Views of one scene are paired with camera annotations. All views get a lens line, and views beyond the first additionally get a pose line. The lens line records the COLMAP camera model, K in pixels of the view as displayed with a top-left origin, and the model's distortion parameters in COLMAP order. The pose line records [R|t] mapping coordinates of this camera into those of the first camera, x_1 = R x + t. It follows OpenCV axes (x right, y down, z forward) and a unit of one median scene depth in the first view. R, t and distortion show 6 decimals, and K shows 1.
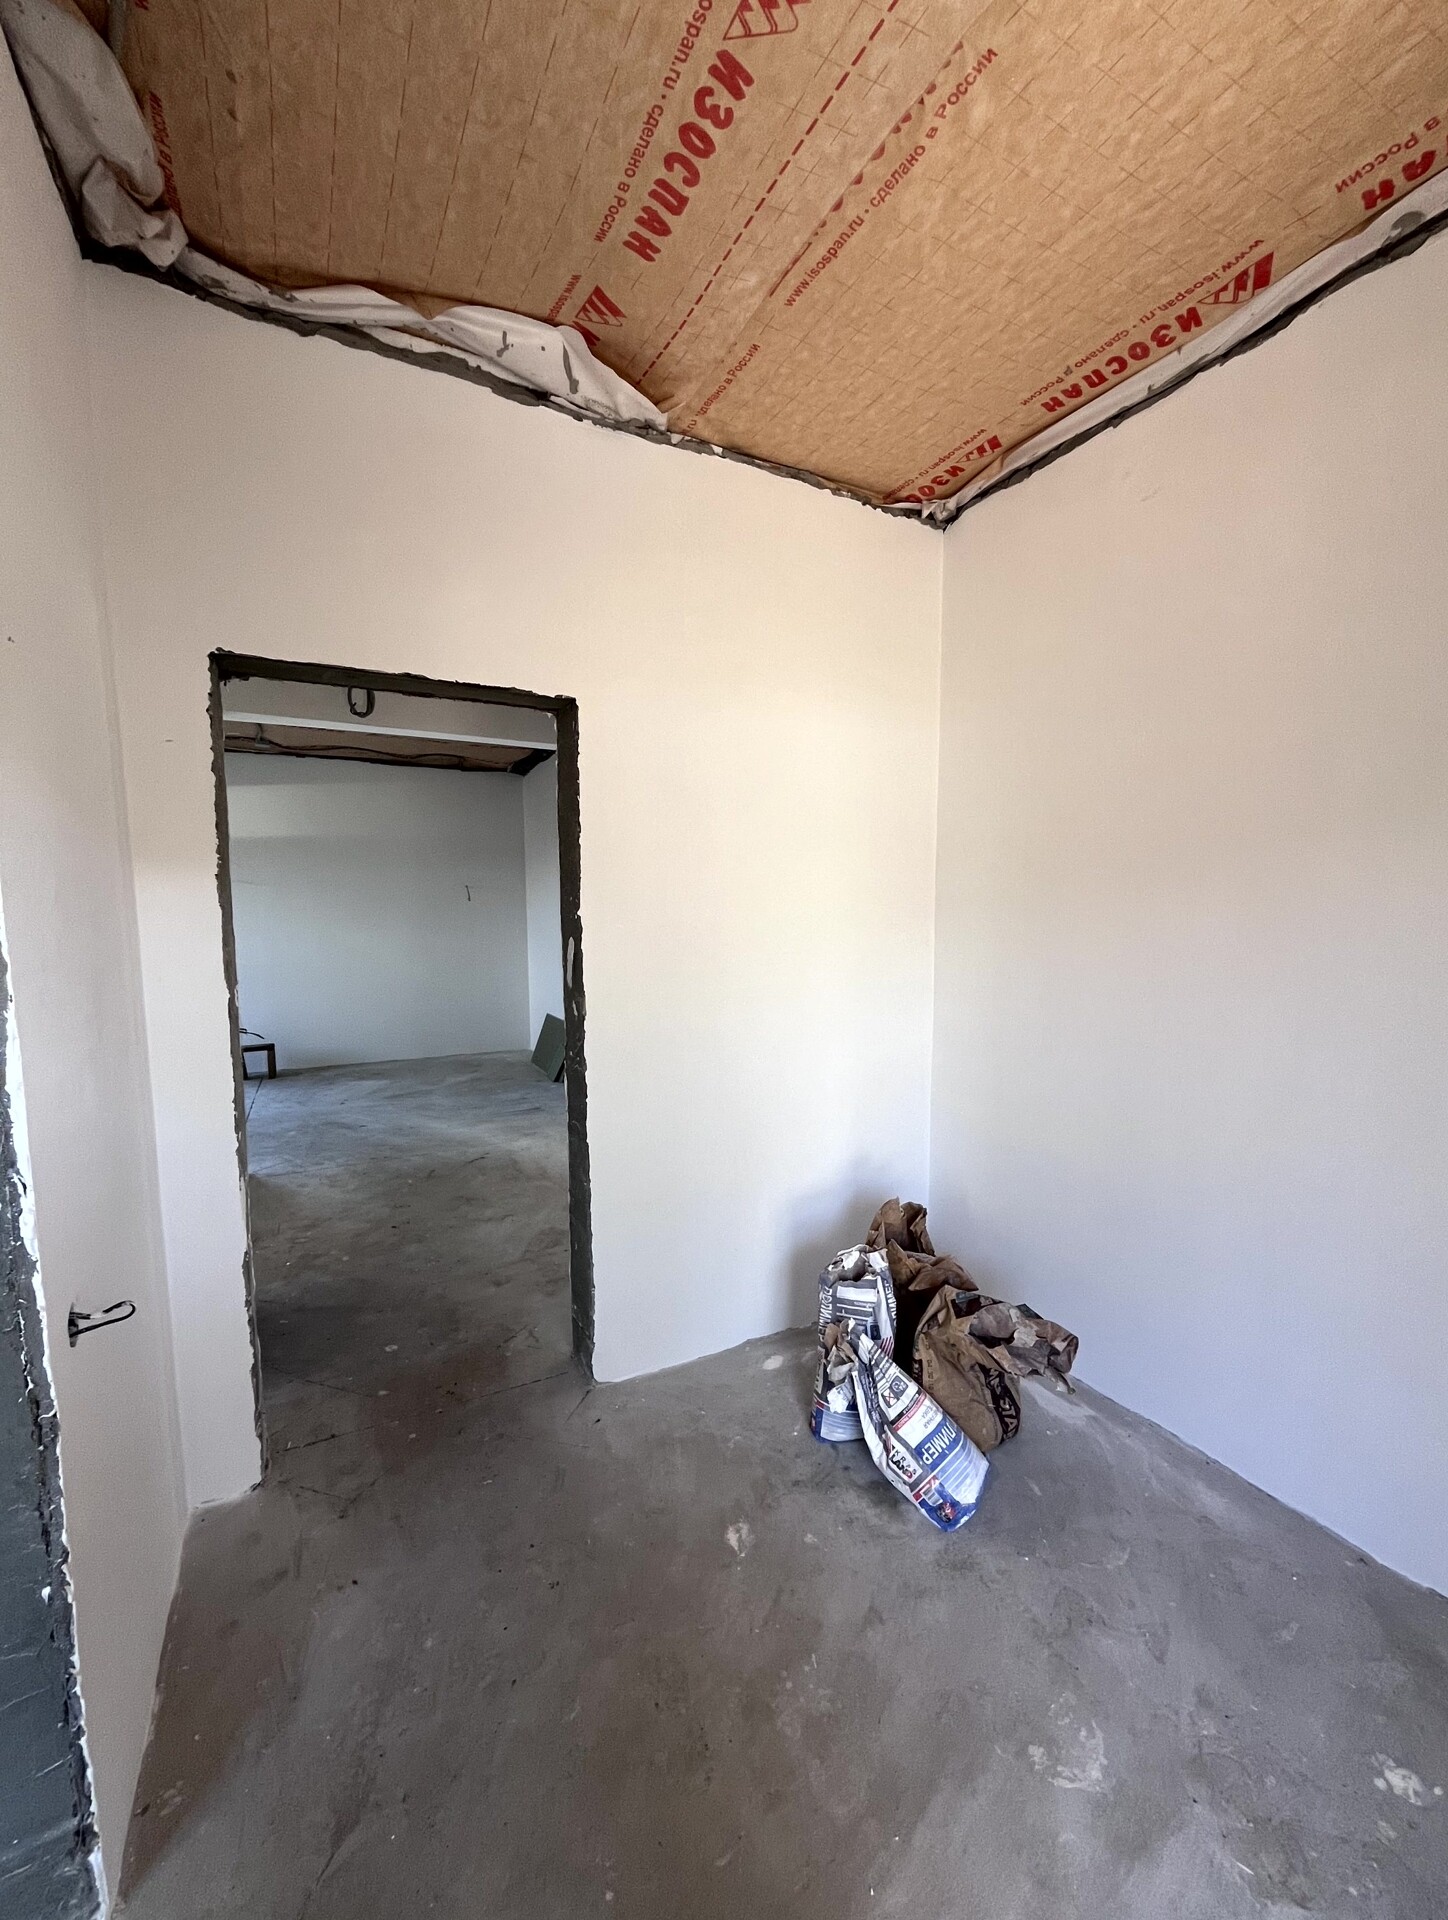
lens RADIAL K [[778.2, 0, 738.0], [0, 778.2, 994.9], [0, 0, 1]] dist [-0.001125, -0.000257]
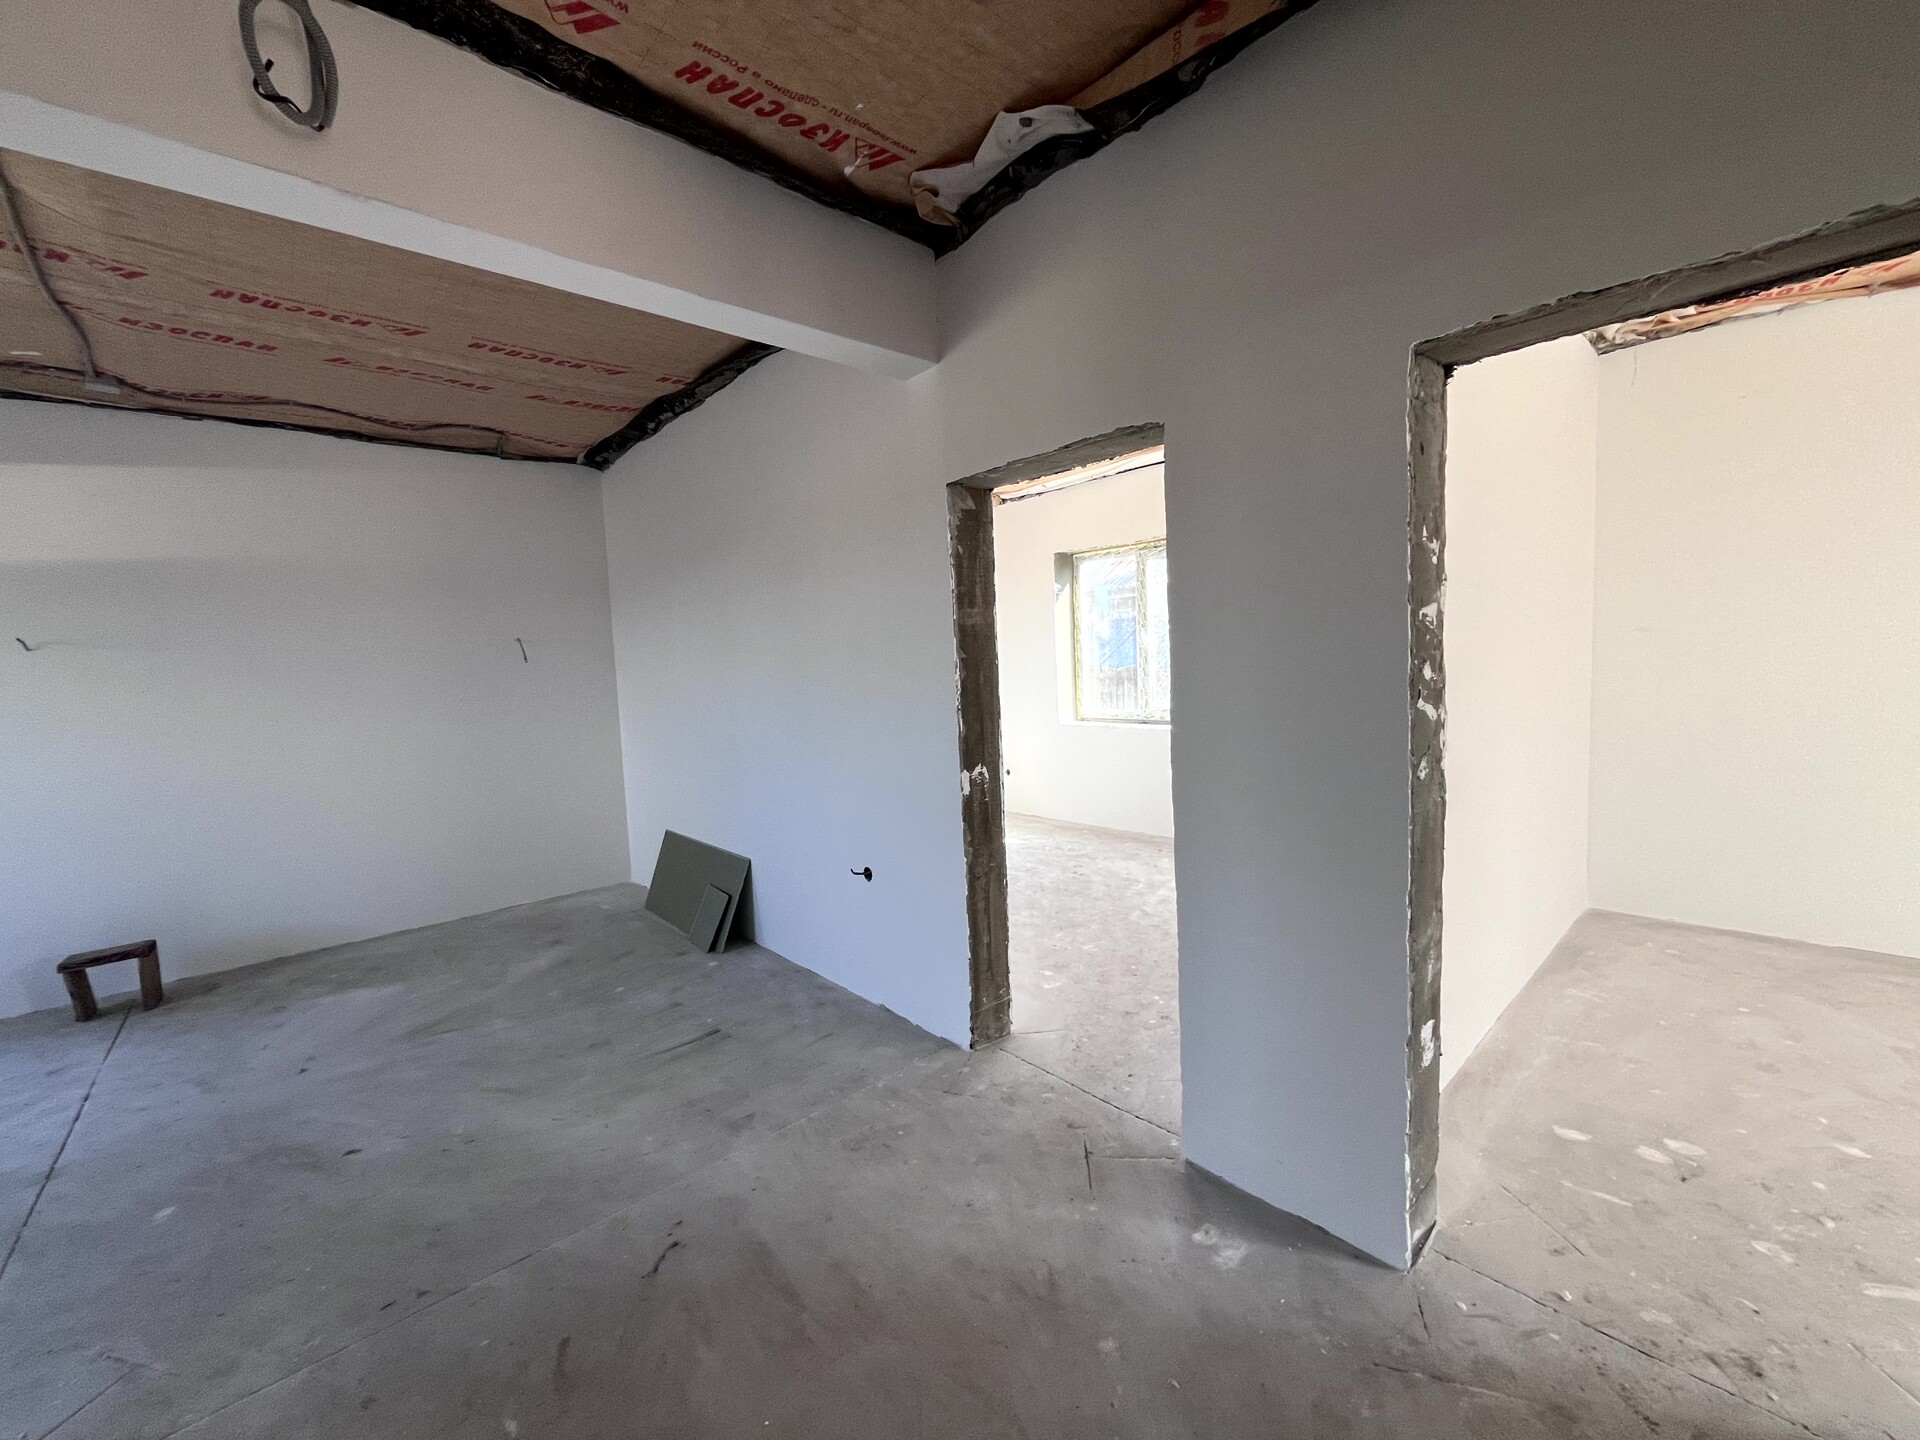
lens RADIAL K [[778.2, 0, 960.0], [0, 778.2, 720.0], [0, 0, 1]] dist [-0.001125, -0.000257]
pose [[0.972918, -0.057364, 0.223921, -0.188134], [0.064370, 0.997635, -0.024107, -0.045688], [-0.222008, 0.037868, 0.974309, 0.394500]]
